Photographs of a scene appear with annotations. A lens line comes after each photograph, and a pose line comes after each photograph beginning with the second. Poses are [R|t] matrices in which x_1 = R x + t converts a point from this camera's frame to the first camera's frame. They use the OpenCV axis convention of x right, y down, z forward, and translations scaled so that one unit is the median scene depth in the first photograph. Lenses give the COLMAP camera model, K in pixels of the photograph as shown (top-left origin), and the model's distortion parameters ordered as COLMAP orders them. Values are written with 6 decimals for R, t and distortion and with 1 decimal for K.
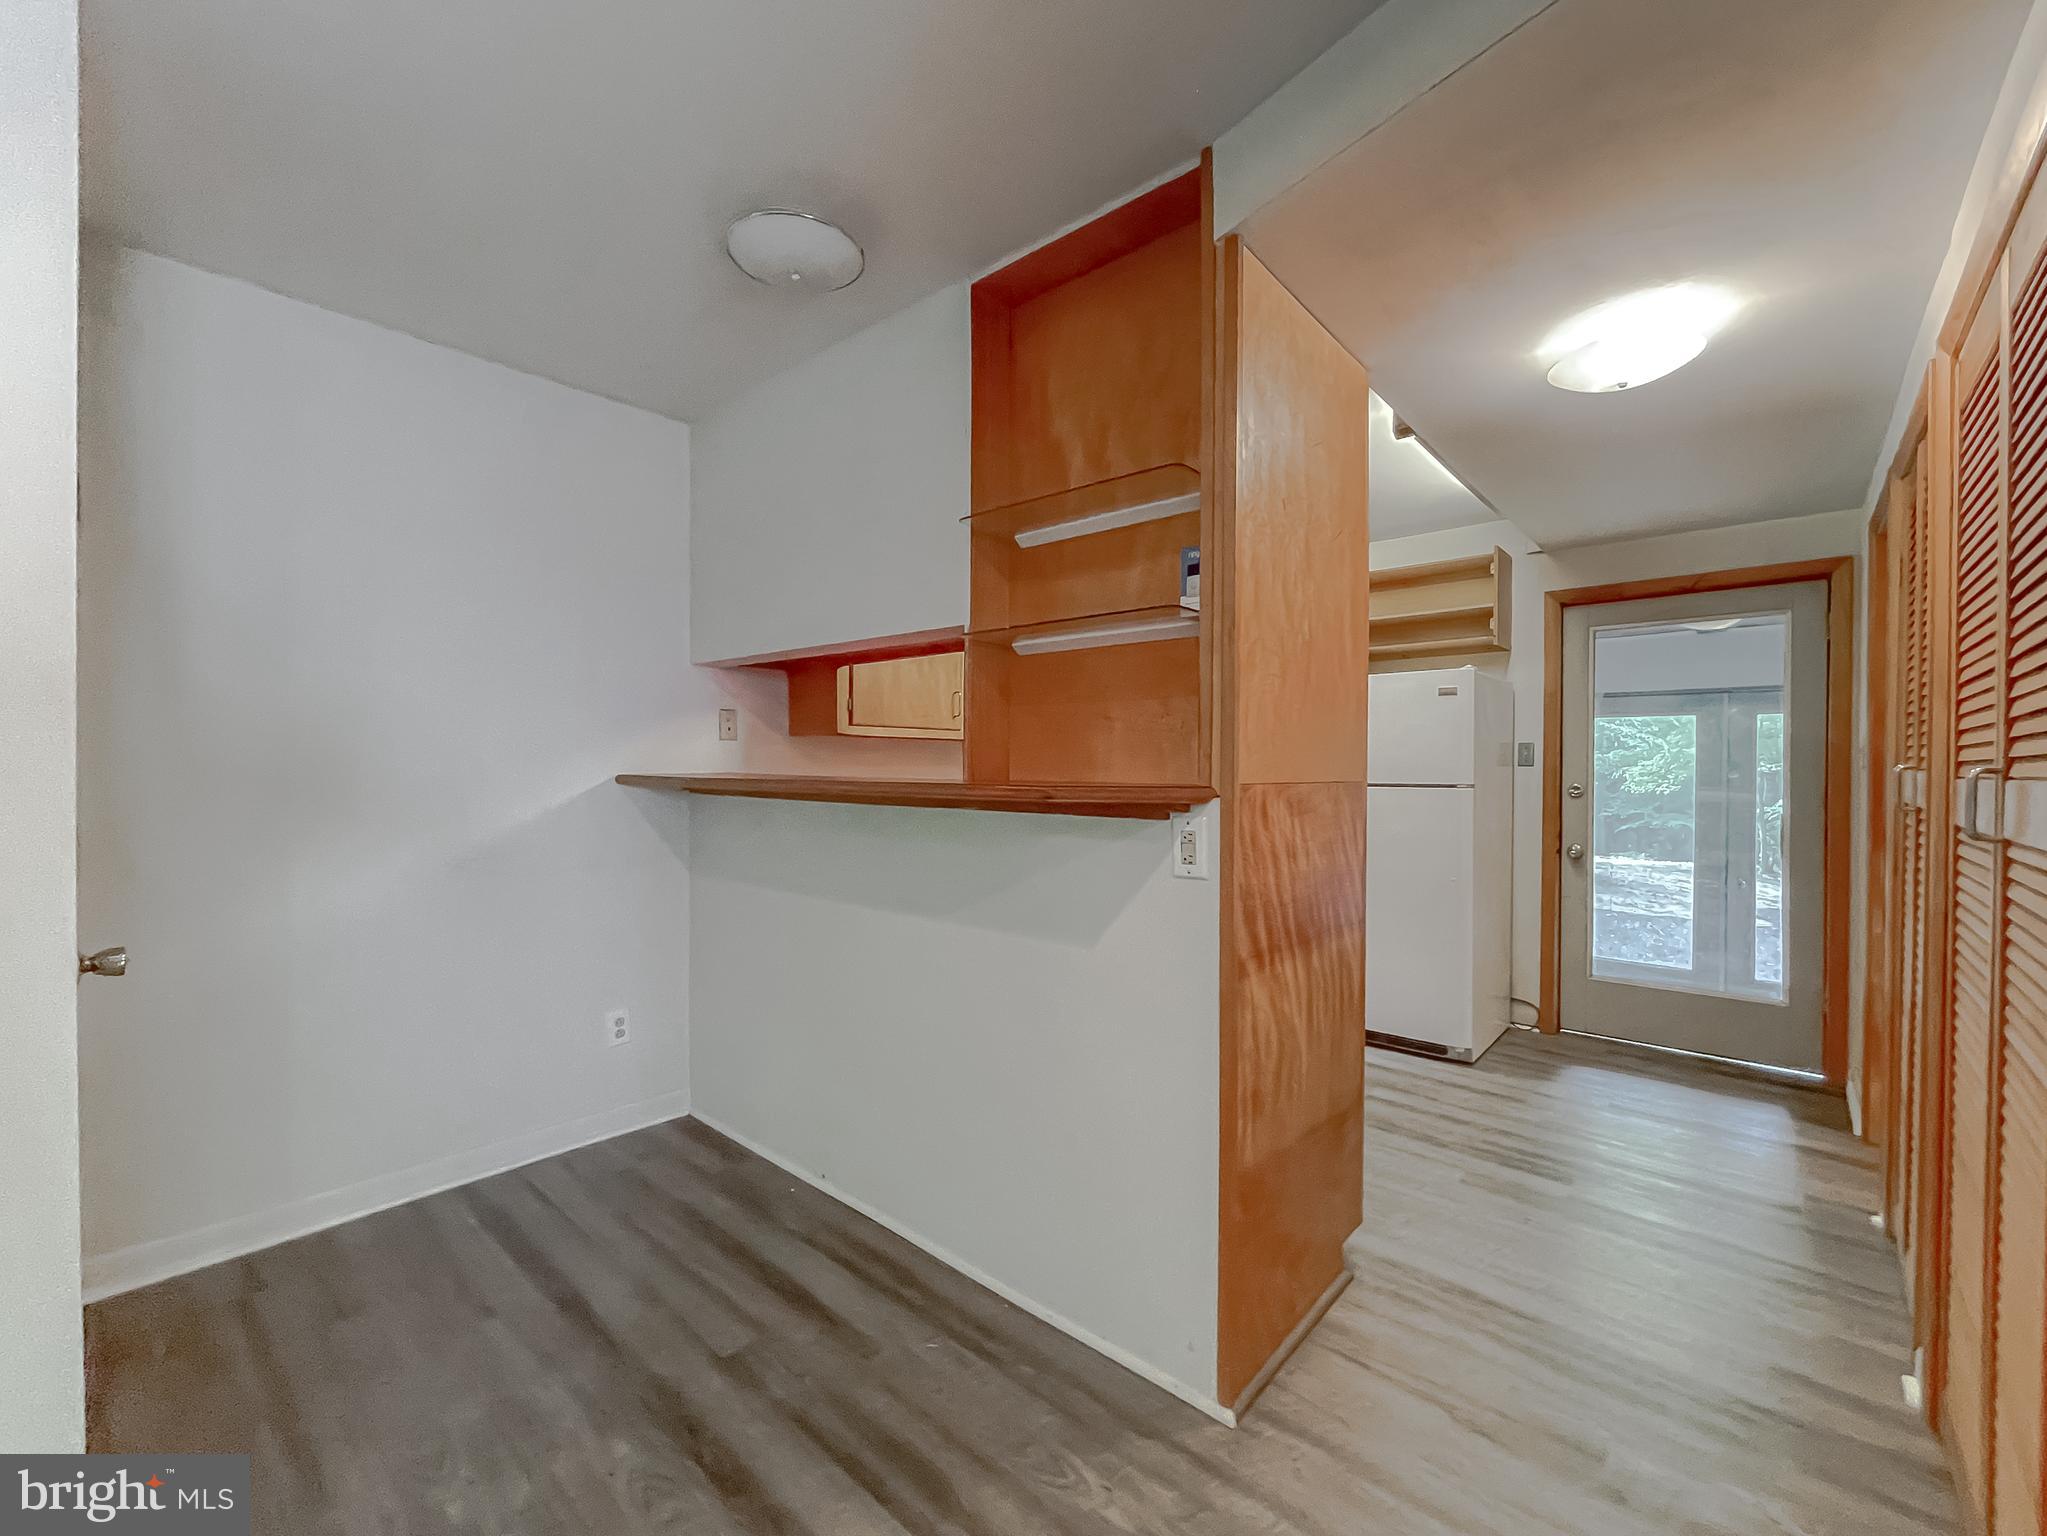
lens RADIAL K [[835.9, 0, 1022.5], [0, 835.9, 777.4], [0, 0, 1]] dist [0.001037, 0.000513]
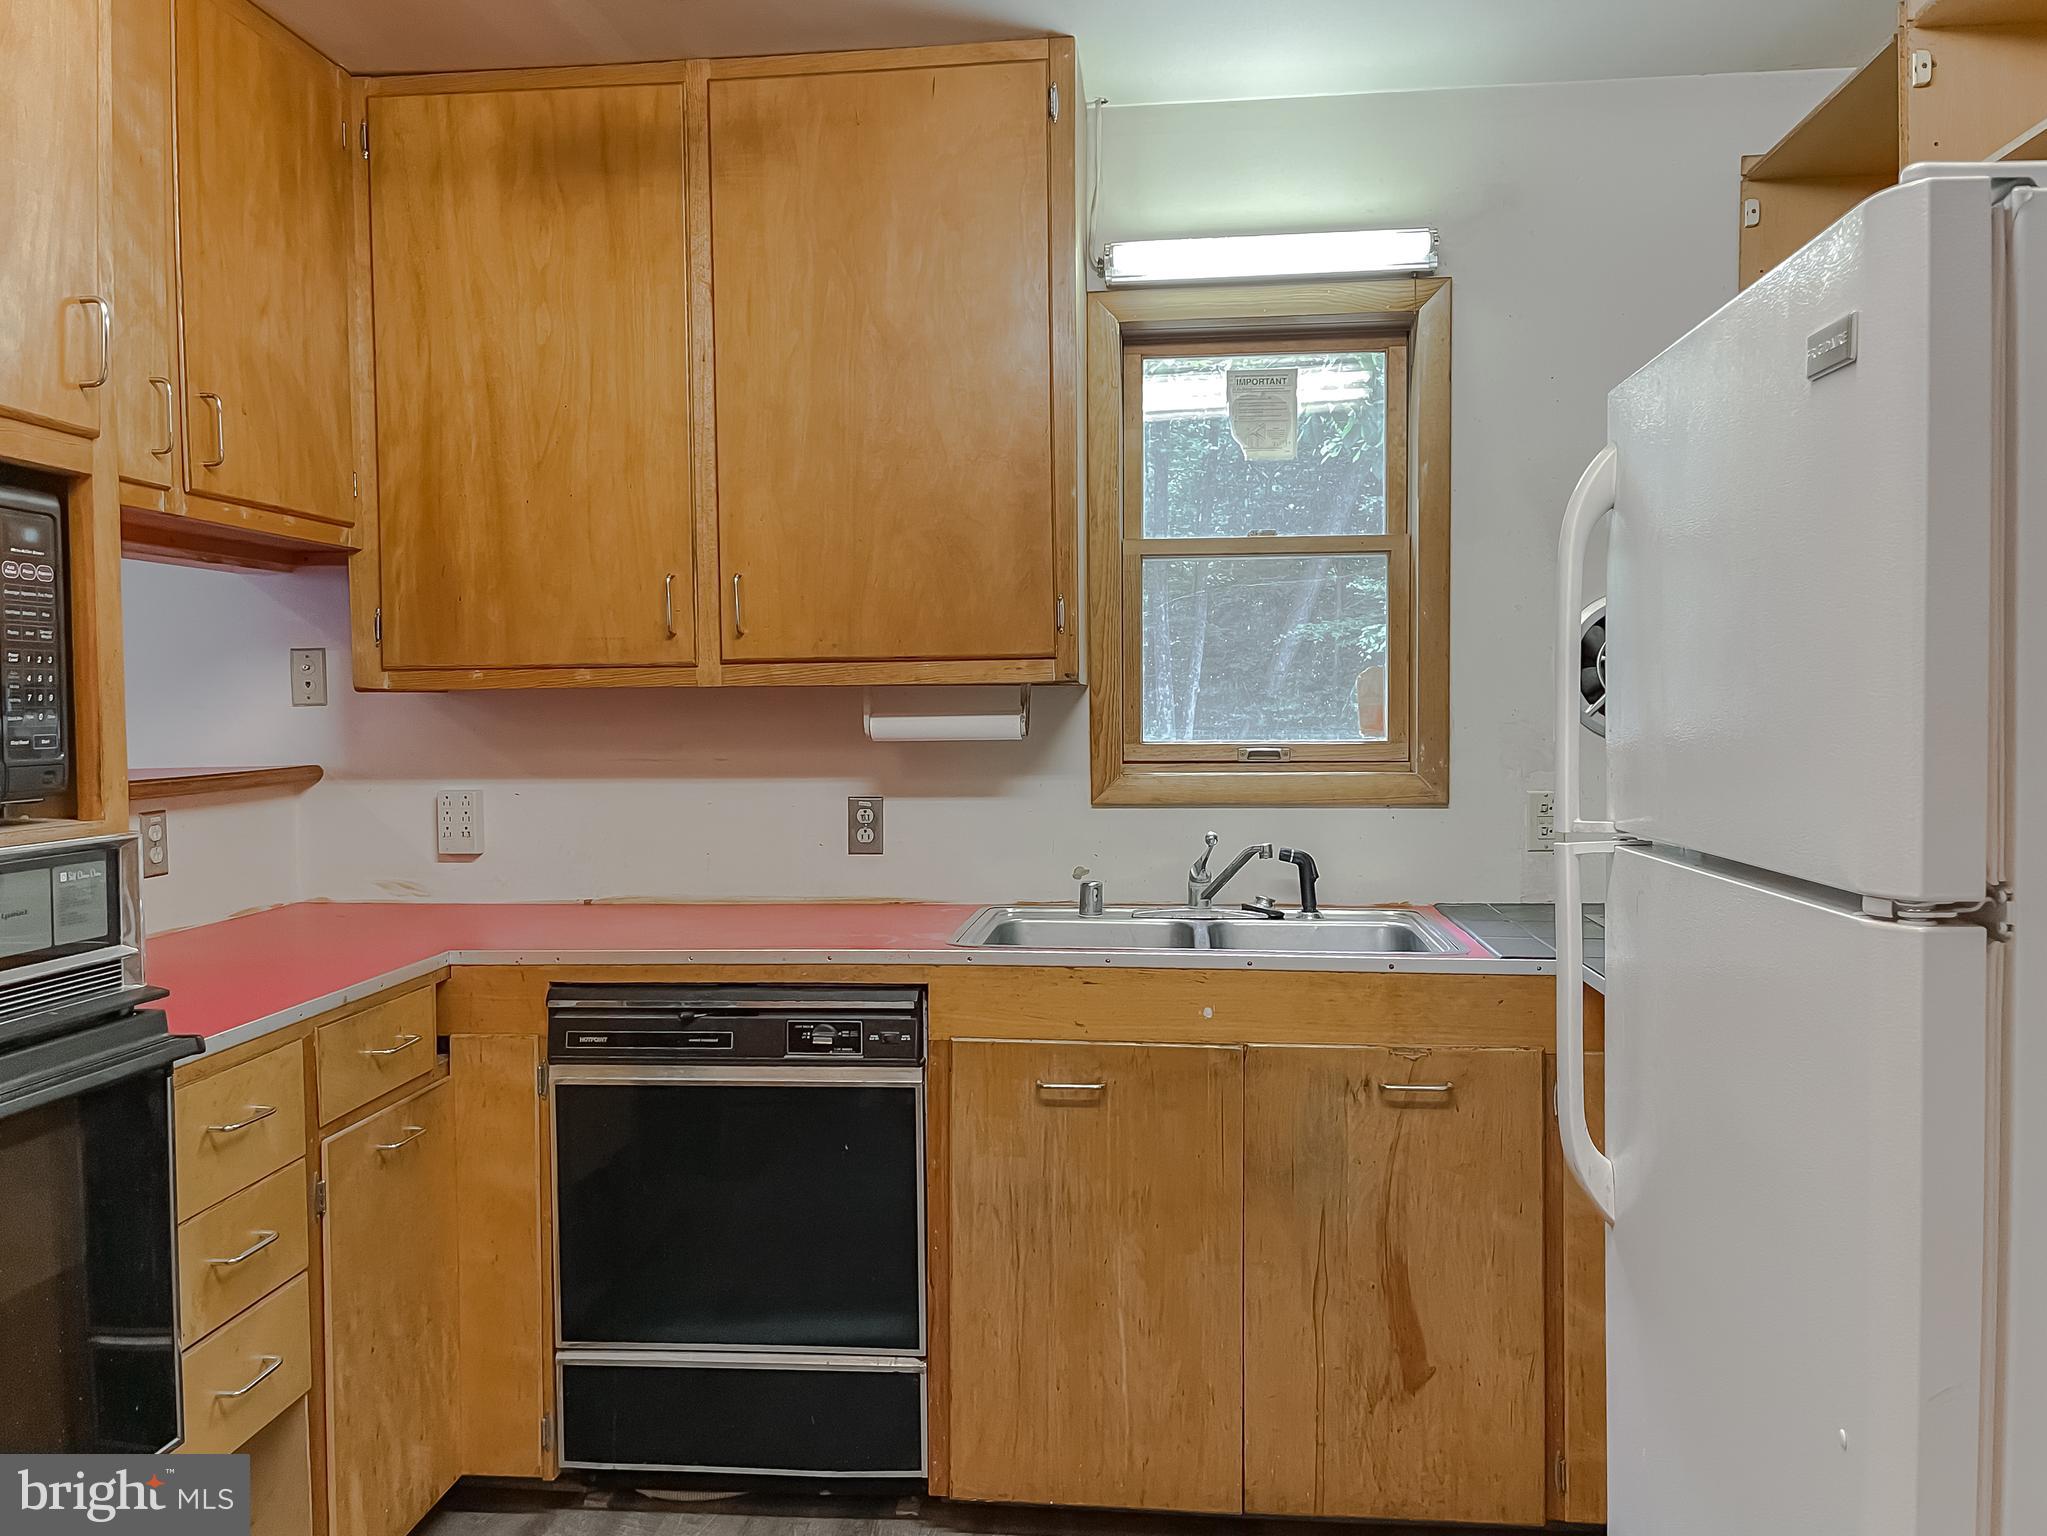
lens RADIAL K [[1606.7, 0, 1023.5], [0, 1606.7, 768.0], [0, 0, 1]] dist [0.035879, -0.010175]
pose [[0.586383, 0.019672, -0.809795, 0.619603], [0.003519, 0.999634, 0.026832, -0.023503], [0.810027, -0.018583, 0.586099, 0.606089]]
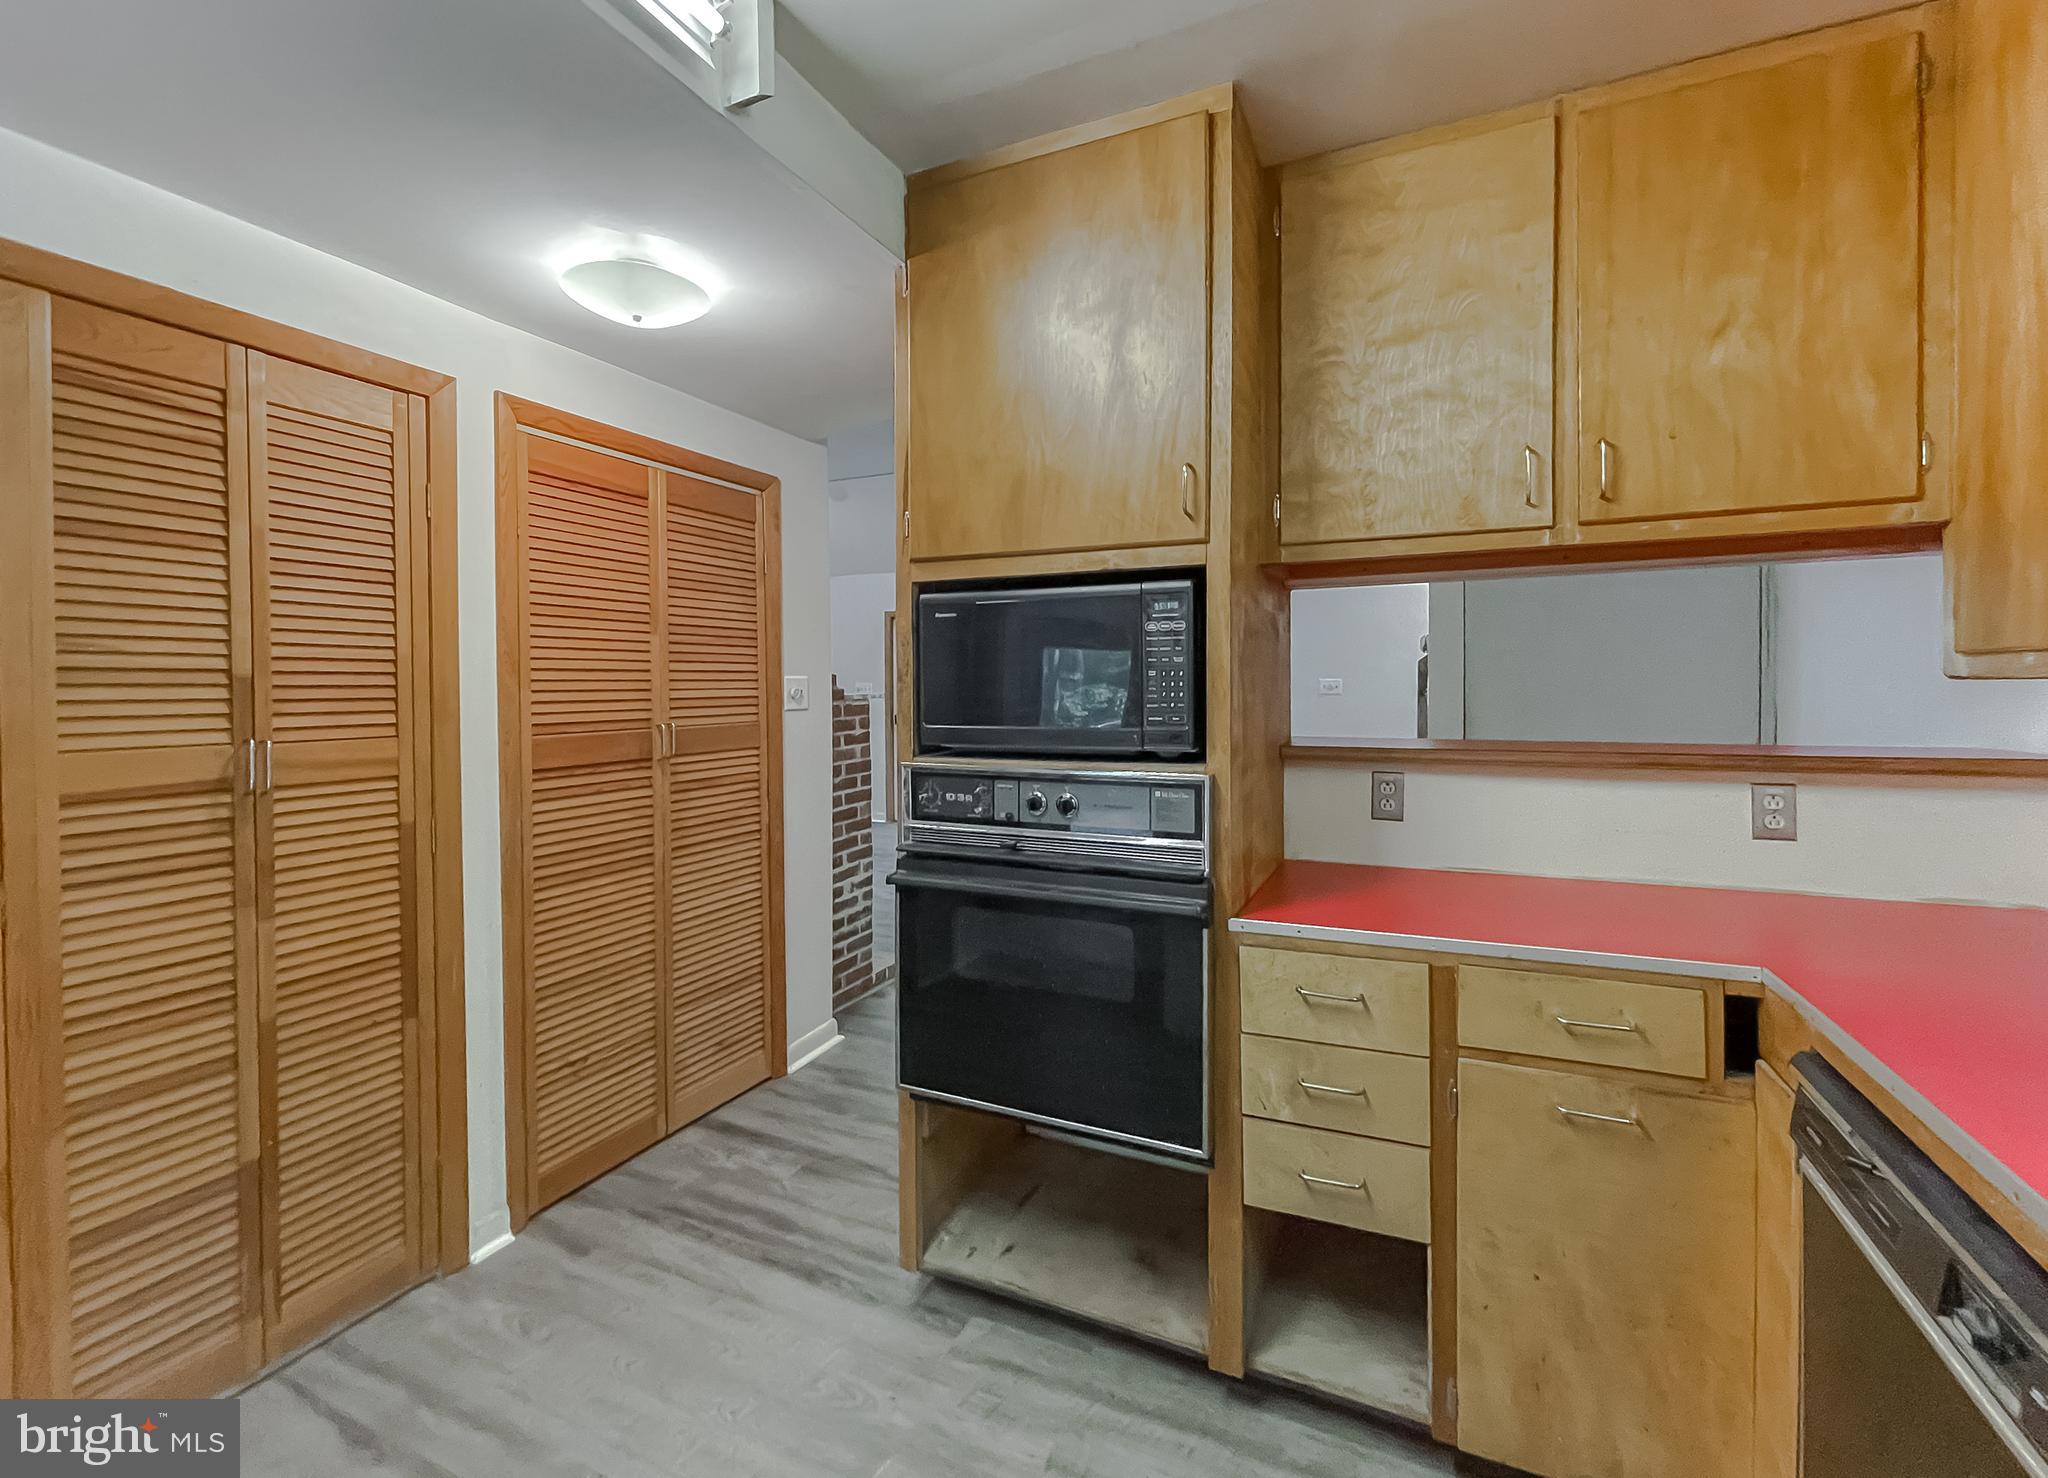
lens RADIAL K [[886.9, 0, 1021.0], [0, 886.9, 696.1], [0, 0, 1]] dist [0.000081, 0.000167]
pose [[-0.957419, 0.003490, -0.288679, 0.304295], [-0.002946, 0.999757, 0.021858, -0.040086], [0.288686, 0.021778, -0.957176, 1.043333]]
